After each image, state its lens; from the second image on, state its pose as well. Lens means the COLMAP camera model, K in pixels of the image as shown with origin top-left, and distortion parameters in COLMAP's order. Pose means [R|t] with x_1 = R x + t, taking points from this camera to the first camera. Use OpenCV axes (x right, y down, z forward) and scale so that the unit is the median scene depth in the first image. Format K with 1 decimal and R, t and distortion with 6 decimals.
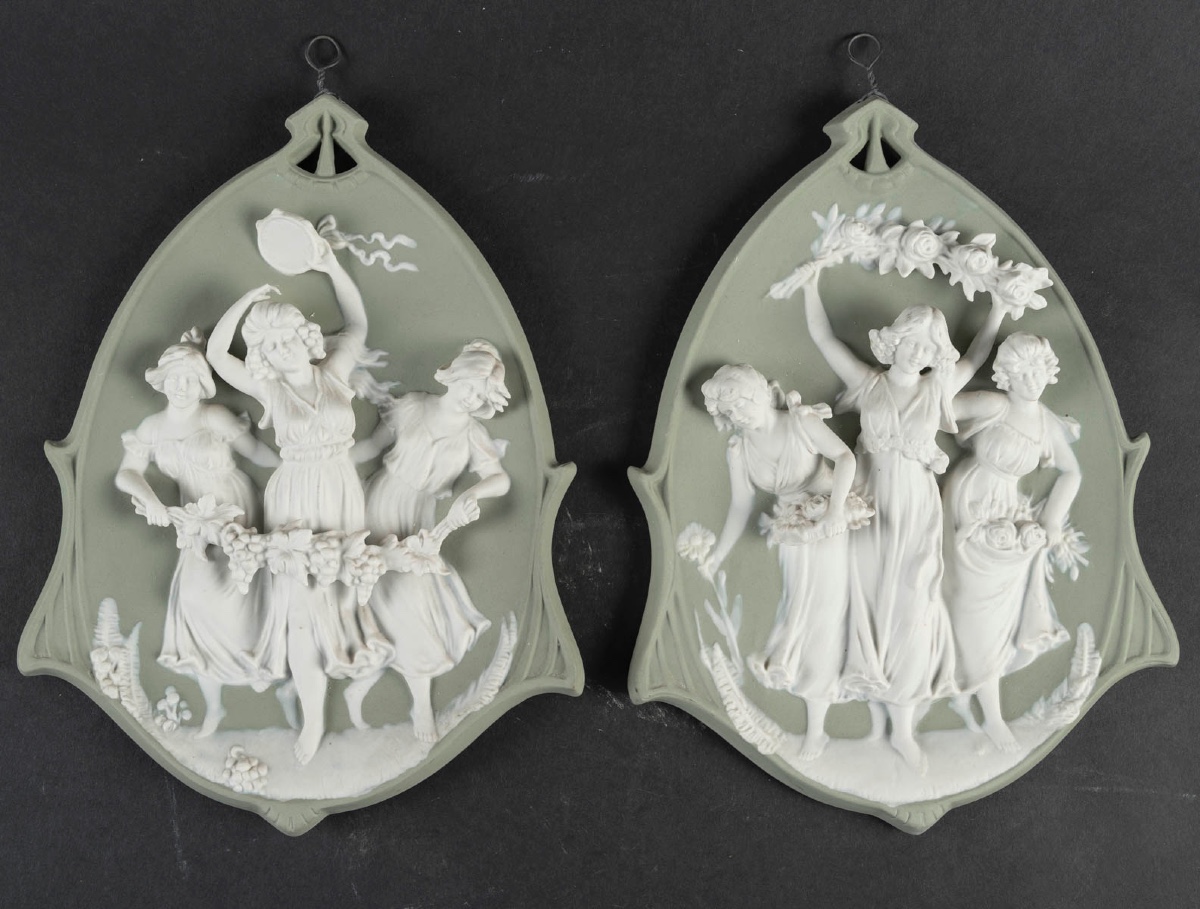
lens RADIAL K [[1718.1, 0, 603.2], [0, 1718.1, 476.7], [0, 0, 1]] dist [-0.012562, -0.027719]
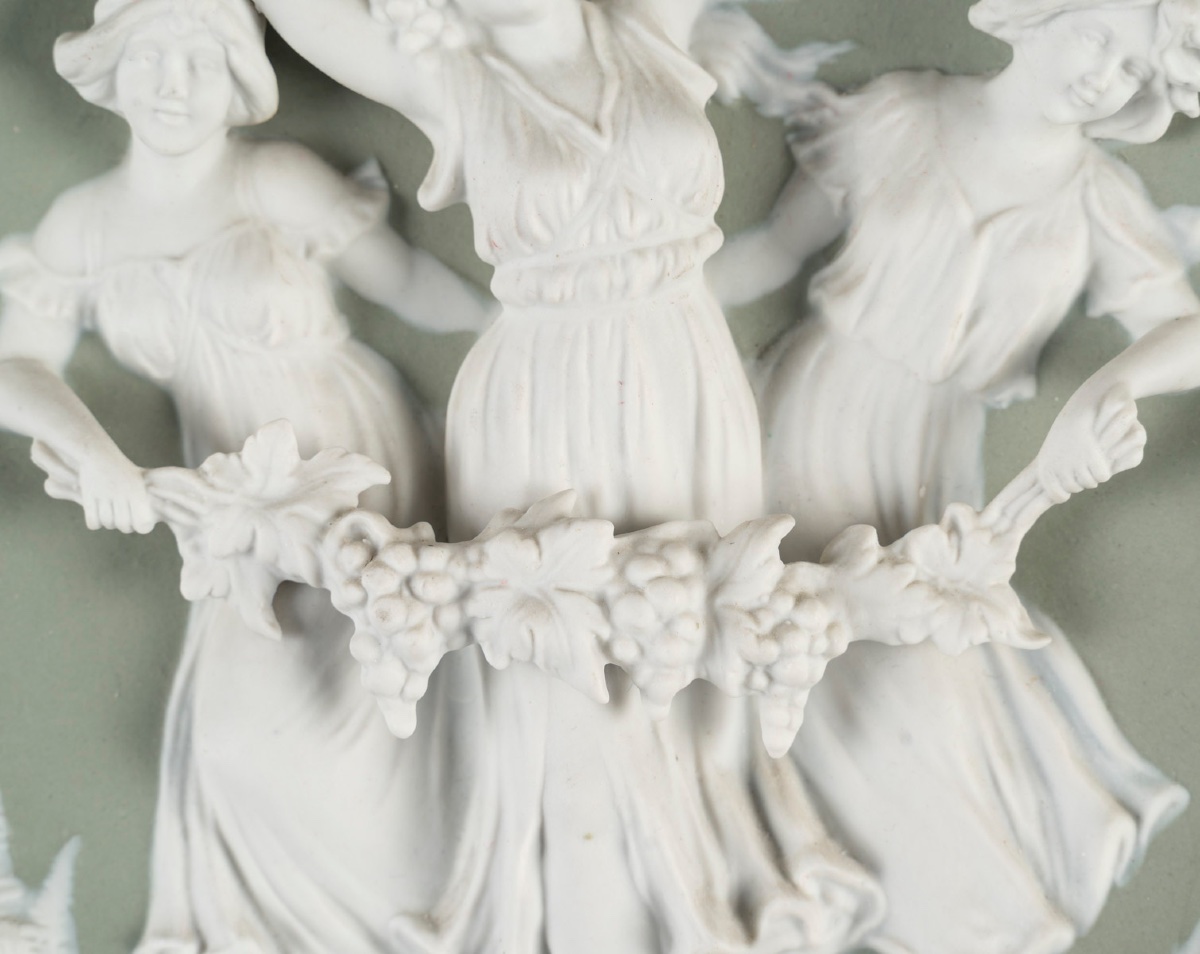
lens RADIAL K [[3230.9, 0, 672.2], [0, 3230.9, 442.1], [0, 0, 1]] dist [0.055801, 0.344264]
pose [[0.997499, -0.046171, -0.053515, -0.122341], [0.046617, 0.998887, 0.007116, 0.012393], [0.053127, -0.009593, 0.998542, 0.401716]]
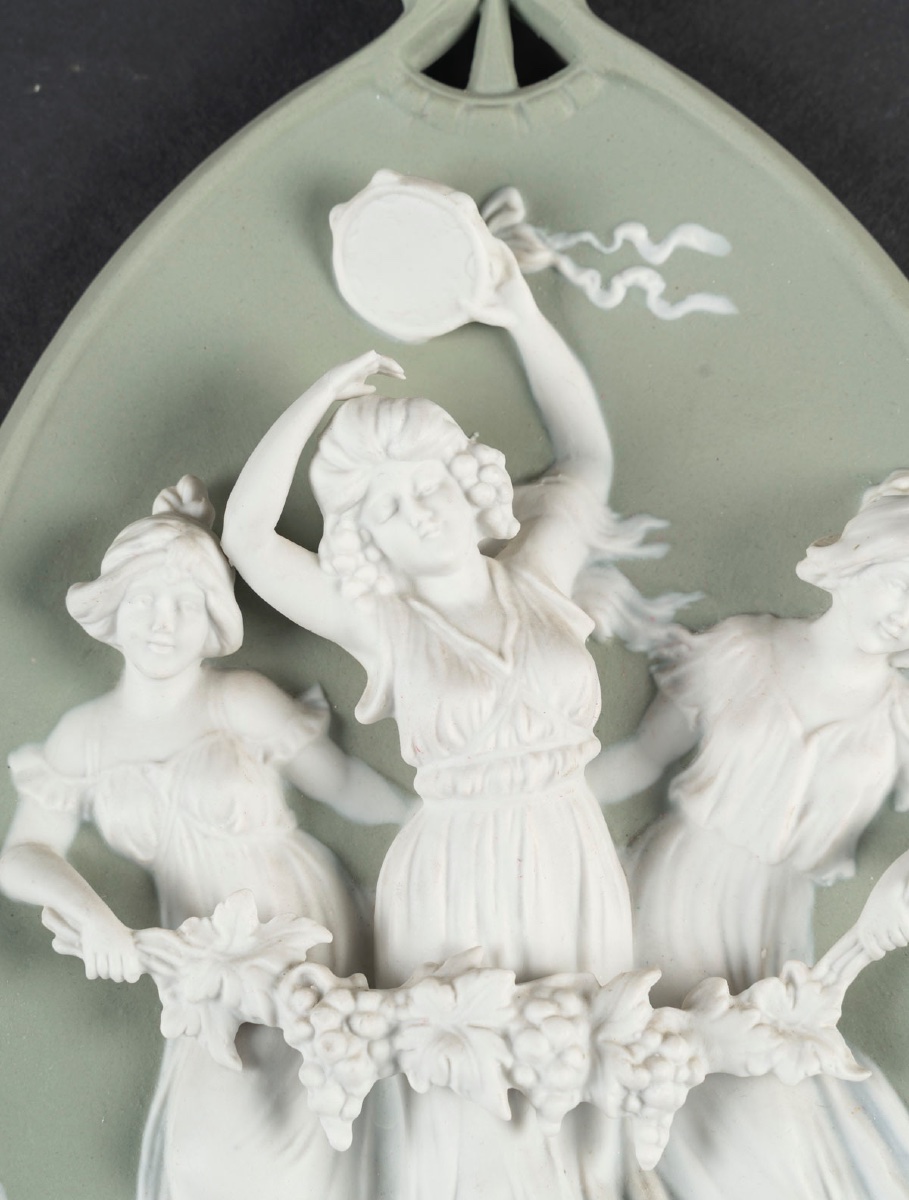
lens RADIAL K [[3066.3, 0, 454.4], [0, 3066.3, 626.5], [0, 0, 1]] dist [0.037663, 0.146252]
pose [[0.997284, -0.051322, -0.052825, -0.137686], [0.043454, 0.989113, -0.140592, 0.048733], [0.059465, 0.137915, 0.988657, 0.300563]]
